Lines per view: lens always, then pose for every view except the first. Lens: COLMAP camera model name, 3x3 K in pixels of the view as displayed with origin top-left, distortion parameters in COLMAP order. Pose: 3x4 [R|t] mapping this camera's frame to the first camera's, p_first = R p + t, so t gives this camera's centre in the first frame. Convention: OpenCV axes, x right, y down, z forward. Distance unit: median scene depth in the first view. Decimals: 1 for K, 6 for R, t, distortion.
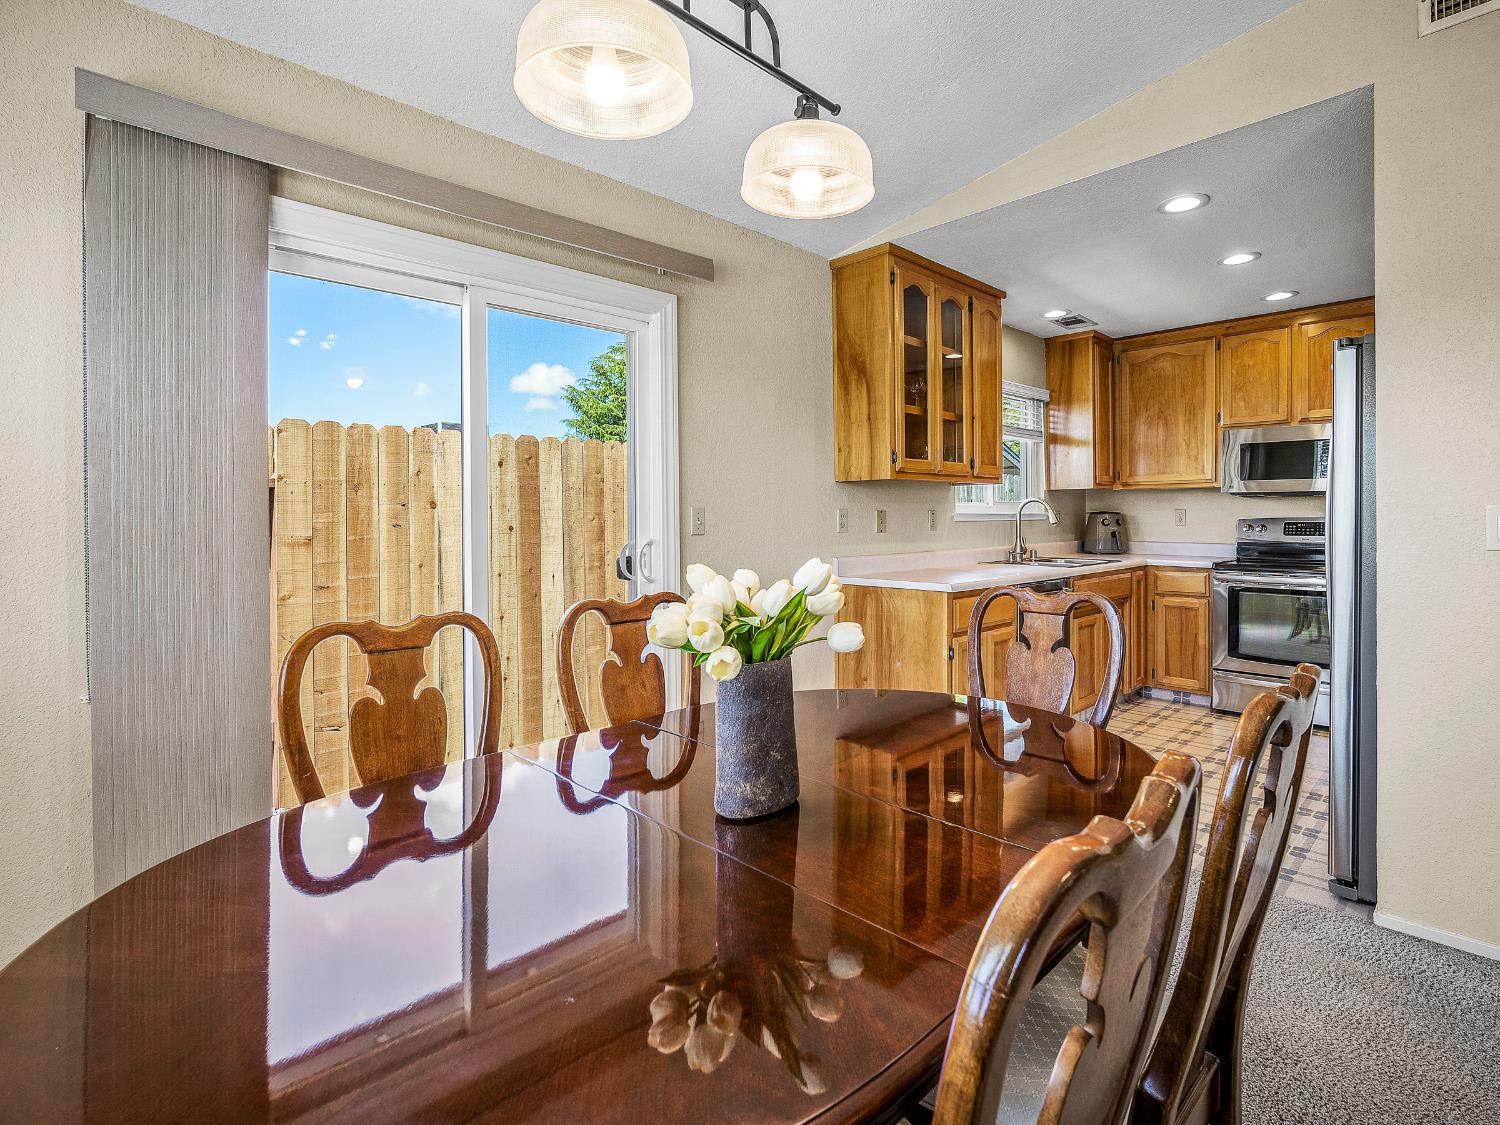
lens RADIAL K [[753.6, 0, 750.1], [0, 753.6, 527.2], [0, 0, 1]] dist [-0.017386, -0.000133]
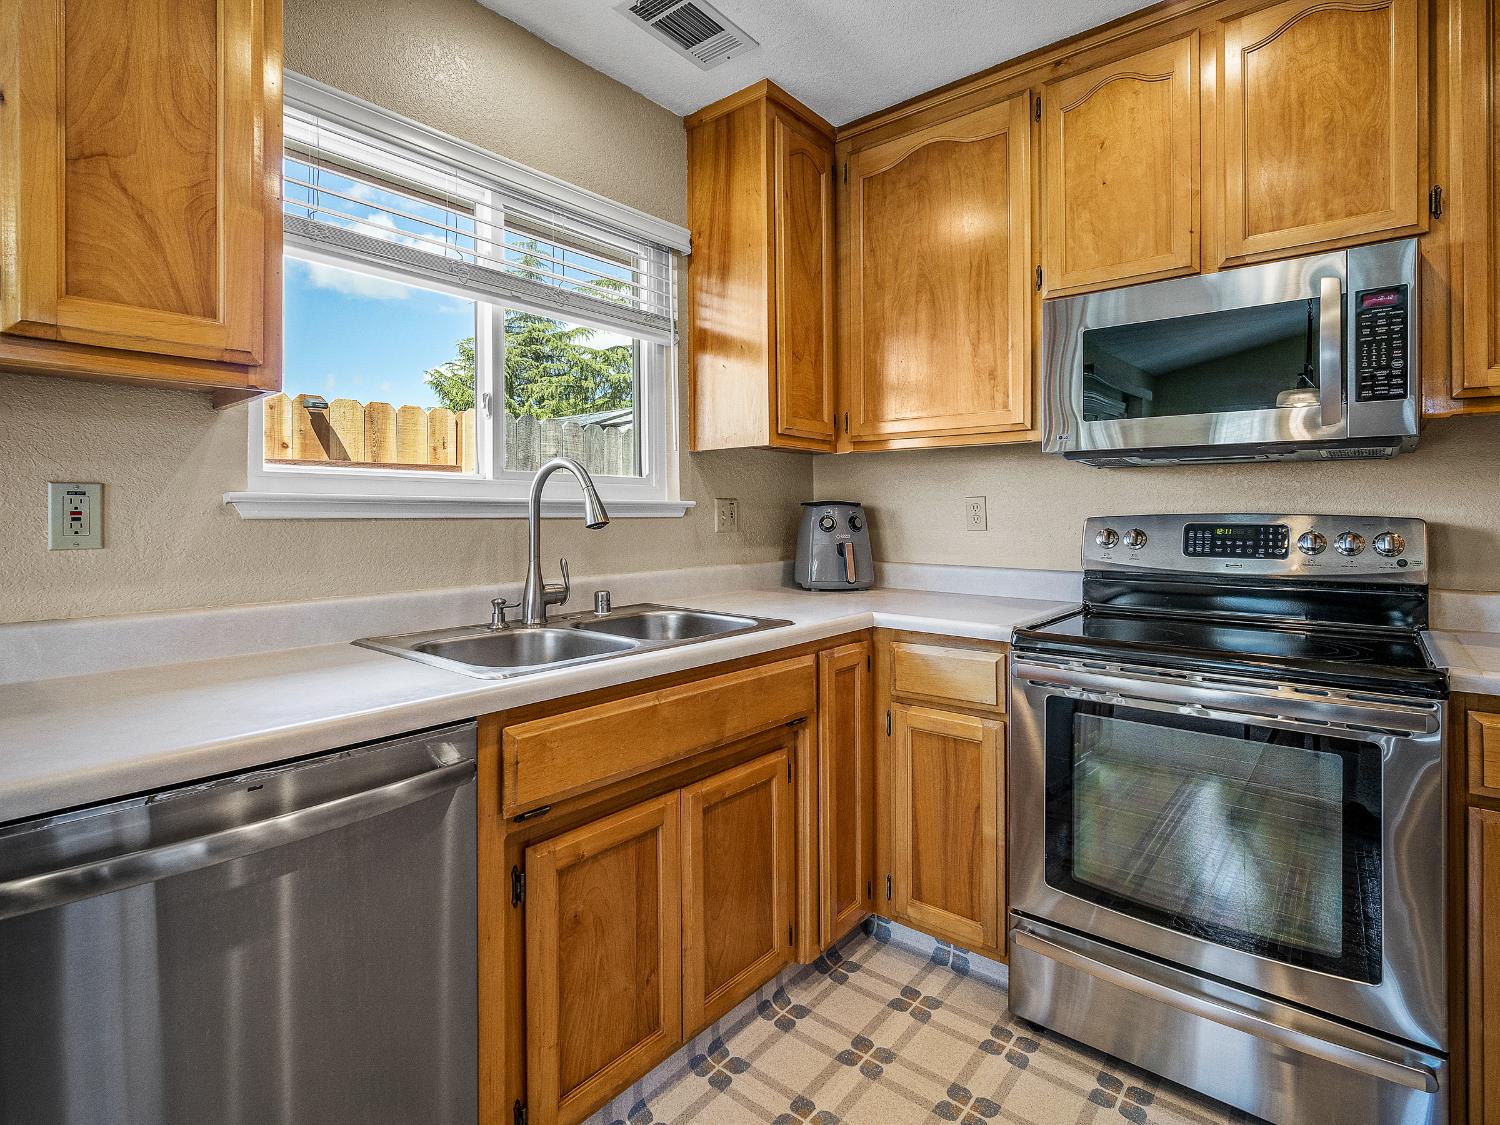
lens RADIAL K [[760.6, 0, 751.9], [0, 760.6, 517.6], [0, 0, 1]] dist [-0.009888, 0.000652]
pose [[0.993504, 0.003389, 0.113748, 0.411215], [-0.002093, 0.999932, -0.011507, -0.004926], [-0.113779, 0.011194, 0.993443, 0.584833]]
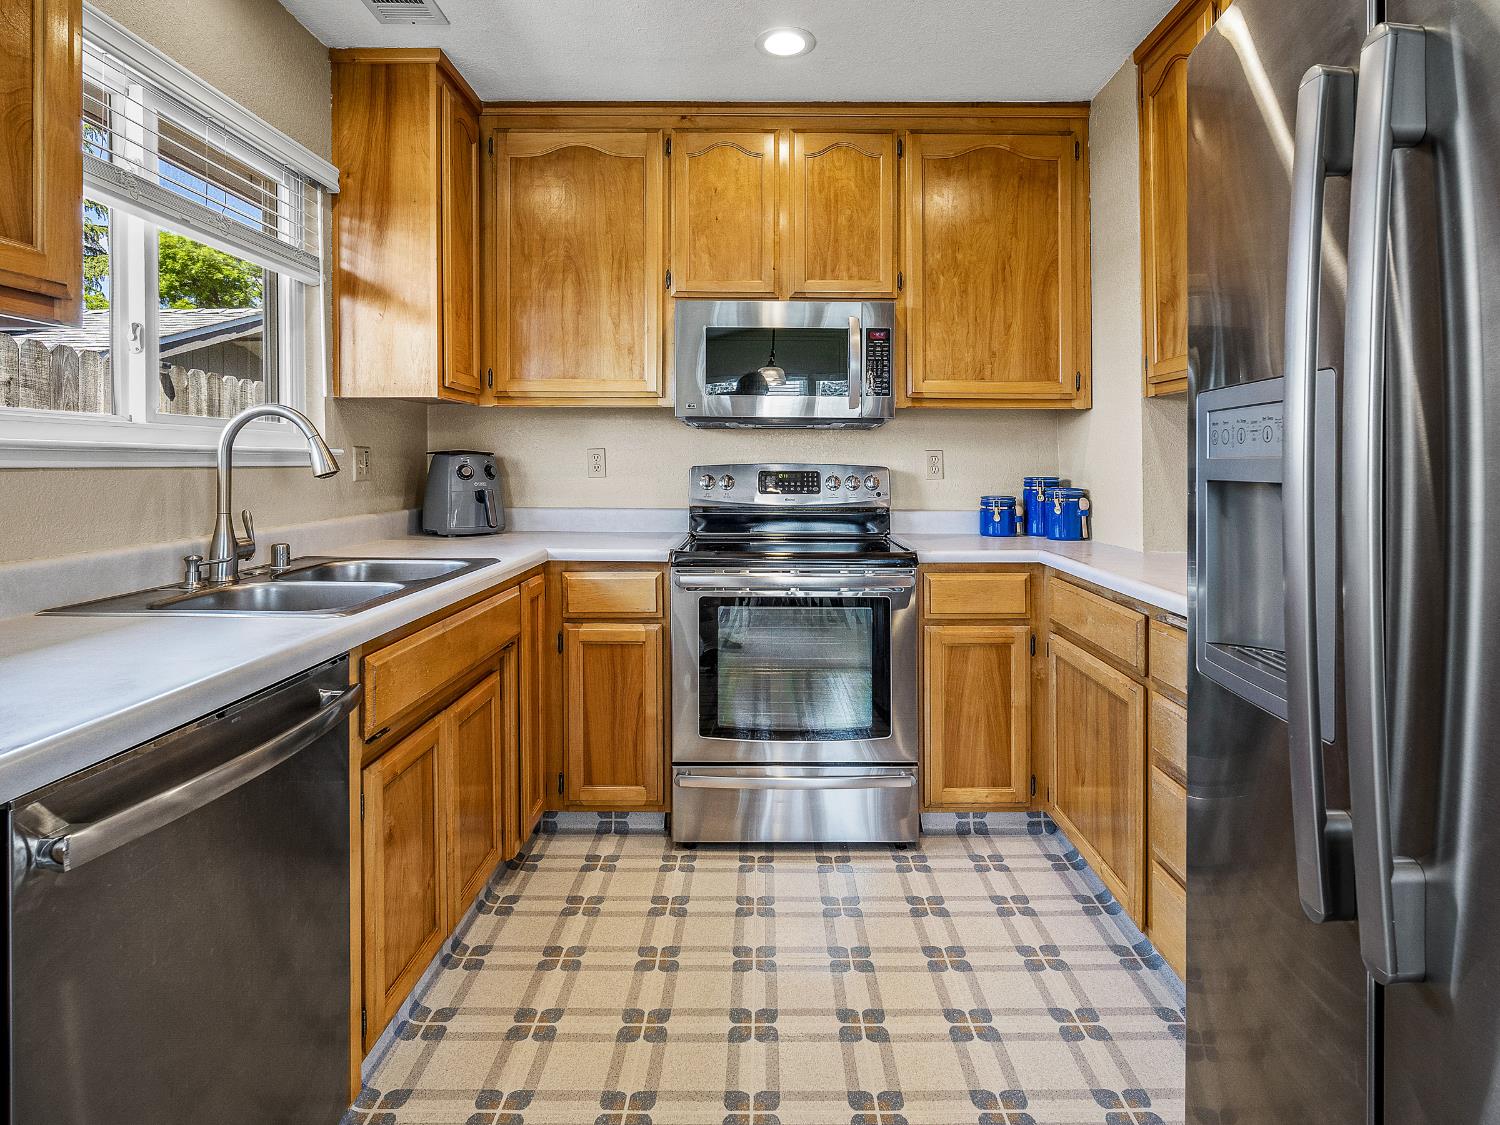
lens RADIAL K [[803.3, 0, 777.3], [0, 803.3, 465.4], [0, 0, 1]] dist [-0.003870, -0.000035]
pose [[0.689372, 0.004131, 0.724396, 0.255451], [0.005308, 0.999928, -0.010754, -0.004280], [-0.724389, 0.011259, 0.689300, 0.534470]]
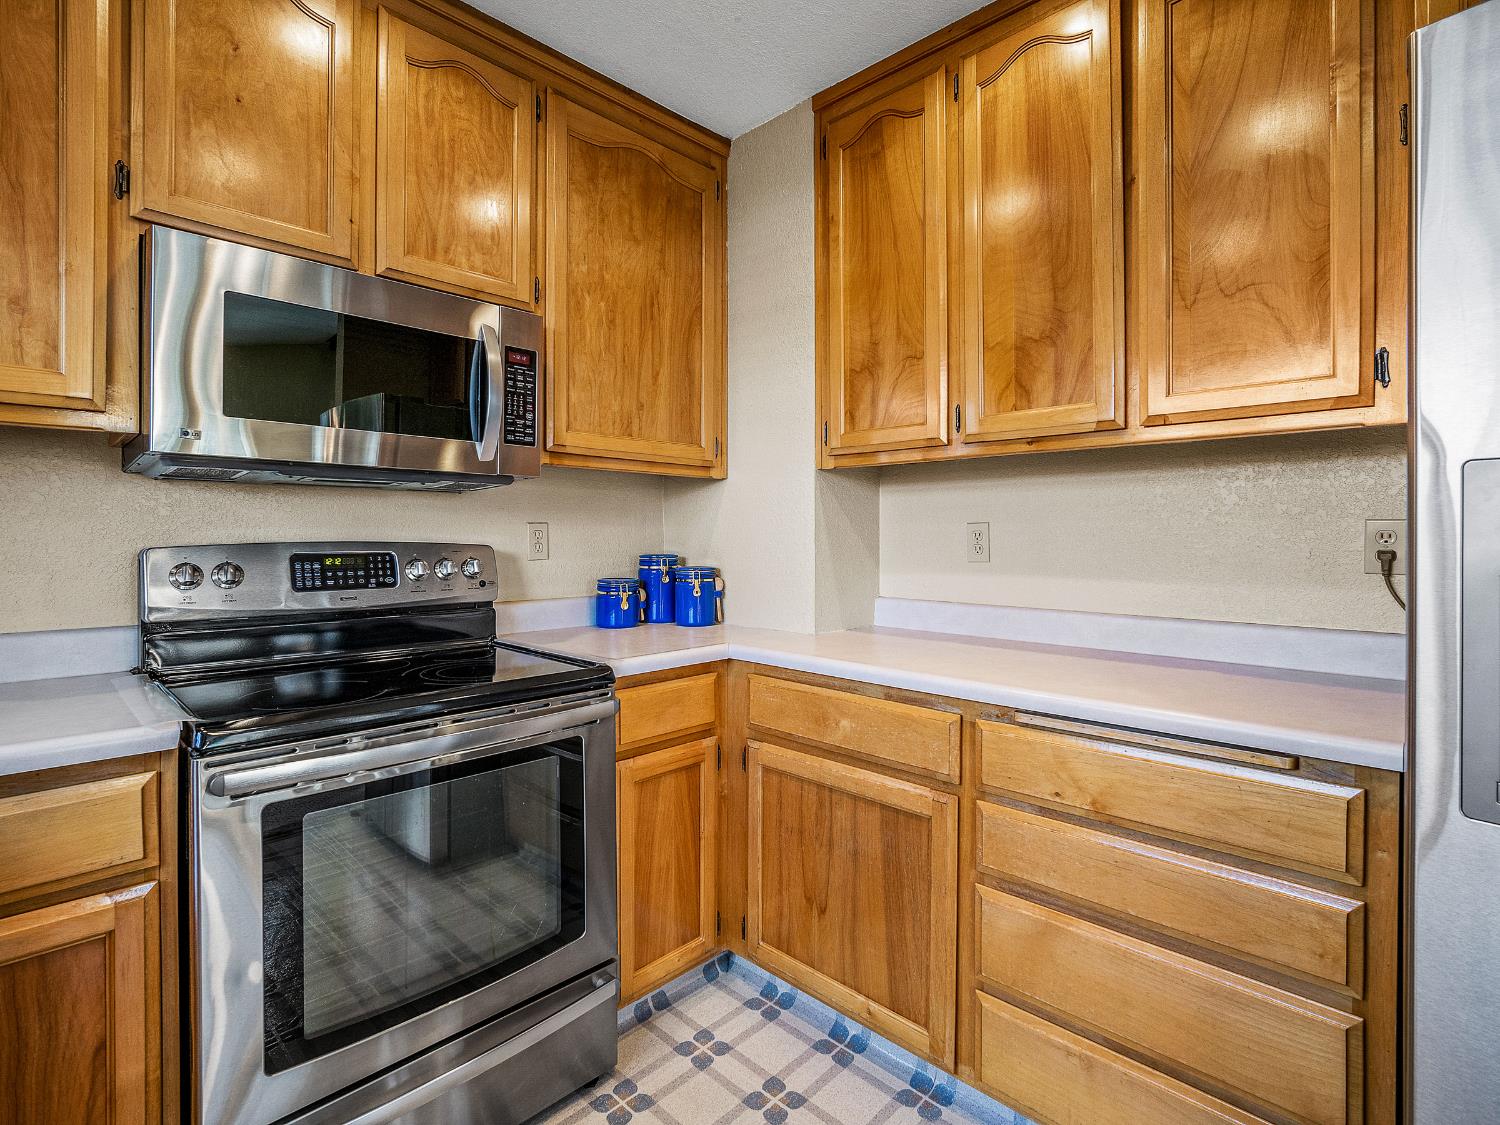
lens RADIAL K [[741.3, 0, 751.5], [0, 741.3, 535.4], [0, 0, 1]] dist [-0.004151, 0.000191]
pose [[-0.029252, 0.005009, 0.999560, 0.344114], [0.014169, 0.999889, -0.004596, -0.010873], [-0.999472, 0.014028, -0.029319, 0.767530]]
